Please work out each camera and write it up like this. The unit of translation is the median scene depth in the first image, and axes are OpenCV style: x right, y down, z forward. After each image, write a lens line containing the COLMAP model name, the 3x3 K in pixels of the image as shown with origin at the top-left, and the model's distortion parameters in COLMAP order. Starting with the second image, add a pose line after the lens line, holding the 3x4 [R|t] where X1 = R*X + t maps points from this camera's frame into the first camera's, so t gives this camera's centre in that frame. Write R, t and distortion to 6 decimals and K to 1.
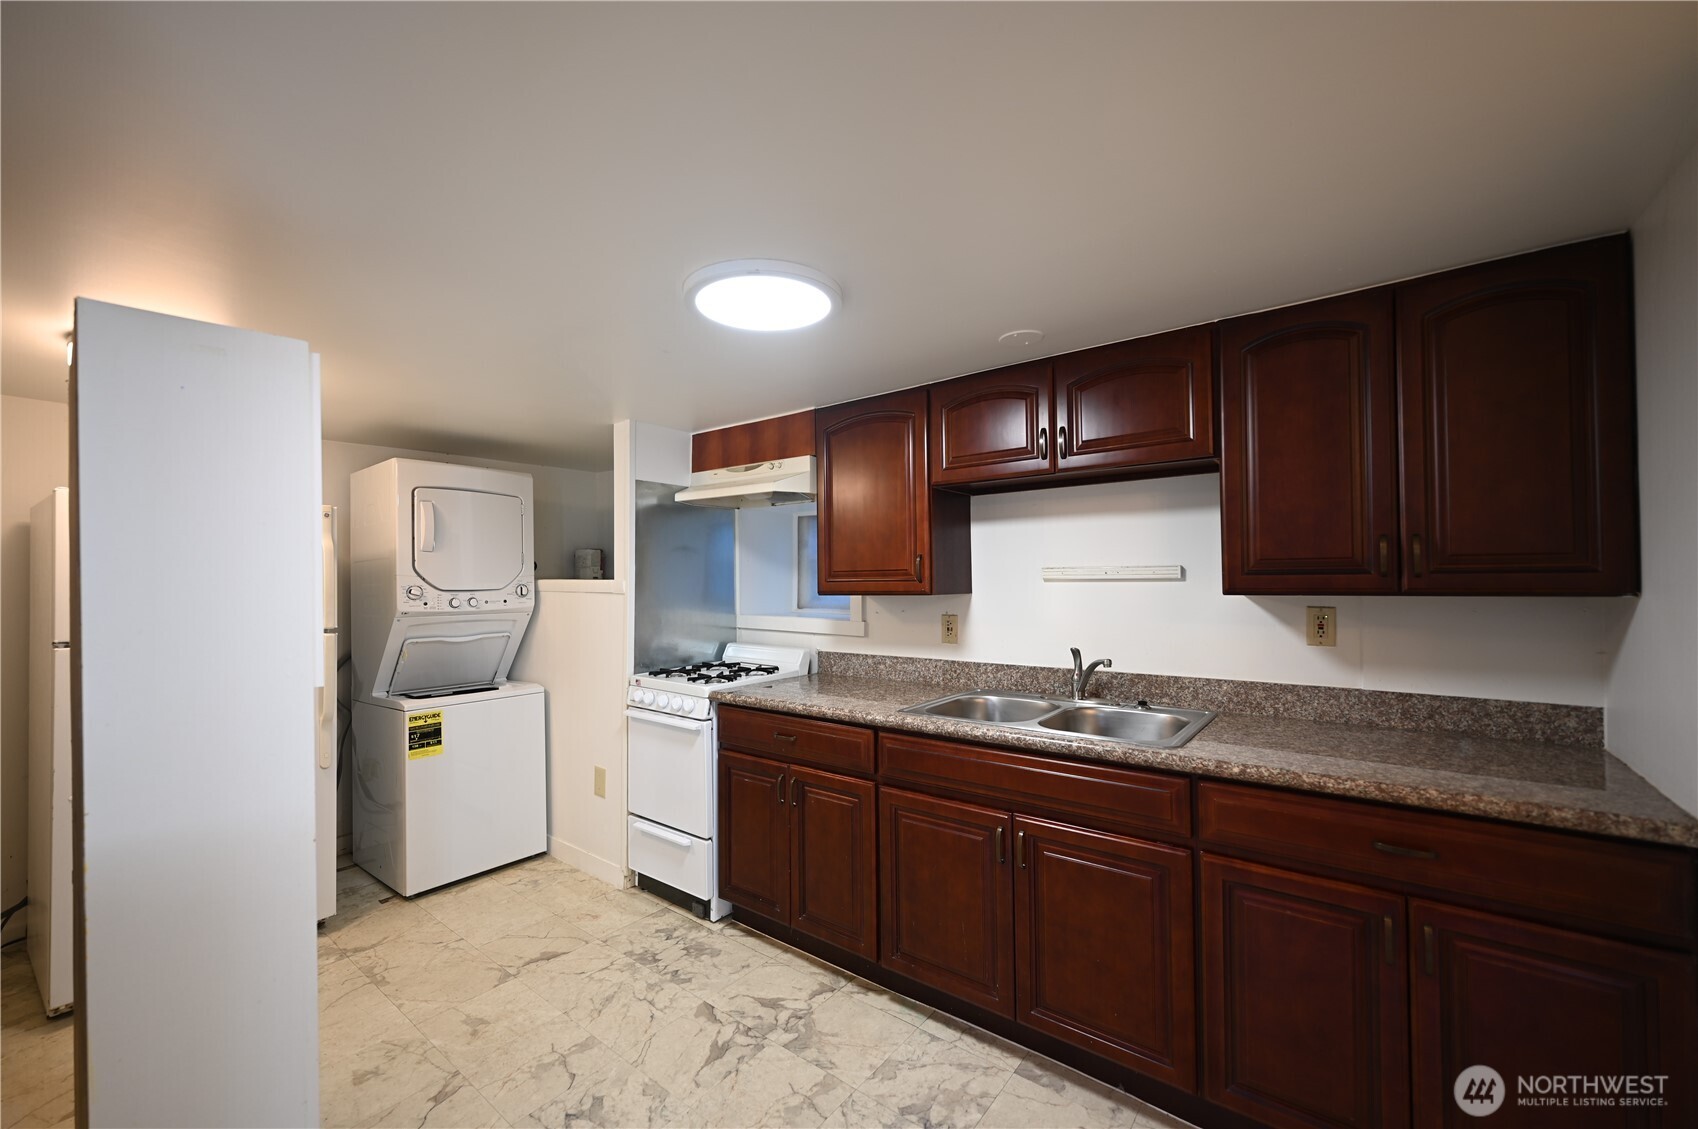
lens RADIAL K [[669.7, 0, 844.4], [0, 669.7, 573.1], [0, 0, 1]] dist [0.001262, 0.000030]
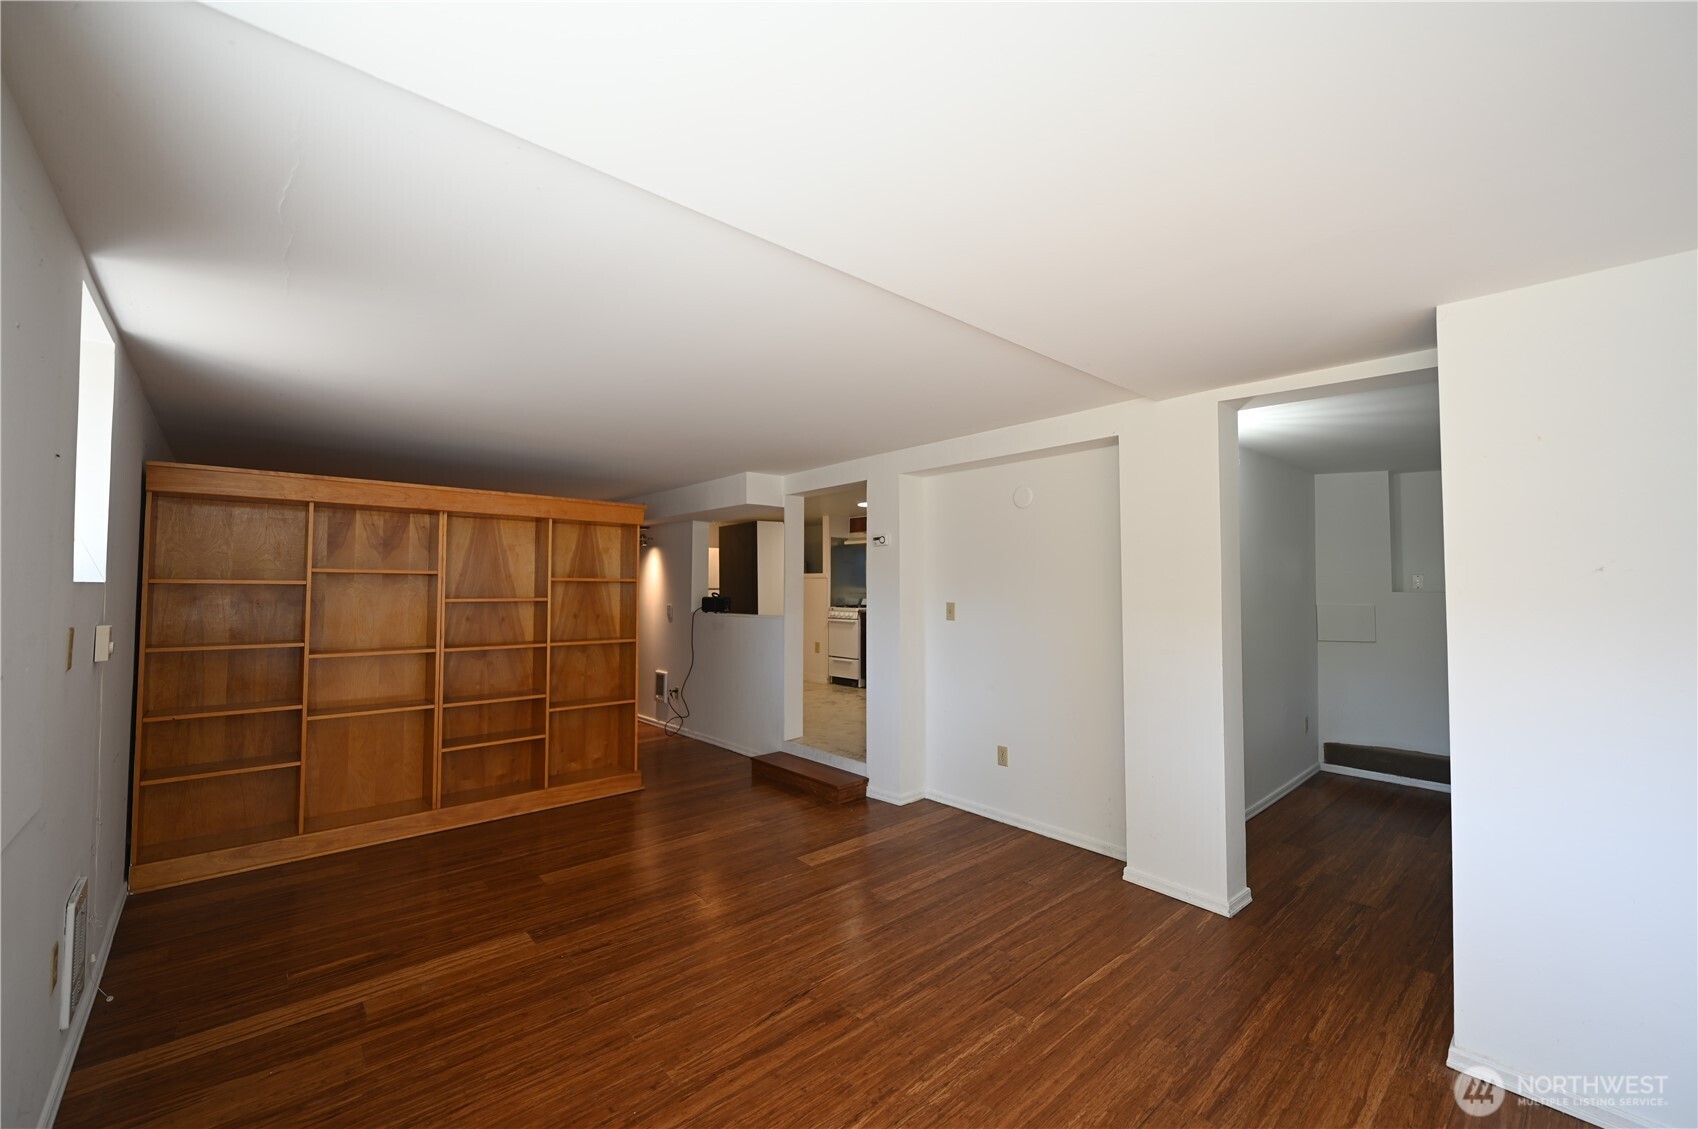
lens RADIAL K [[669.7, 0, 851.2], [0, 669.7, 560.4], [0, 0, 1]] dist [0.001262, 0.000030]
pose [[0.983106, 0.000915, -0.183034, 0.274939], [-0.003507, 0.999898, -0.013840, -0.005450], [0.183003, 0.014248, 0.983009, -1.690913]]
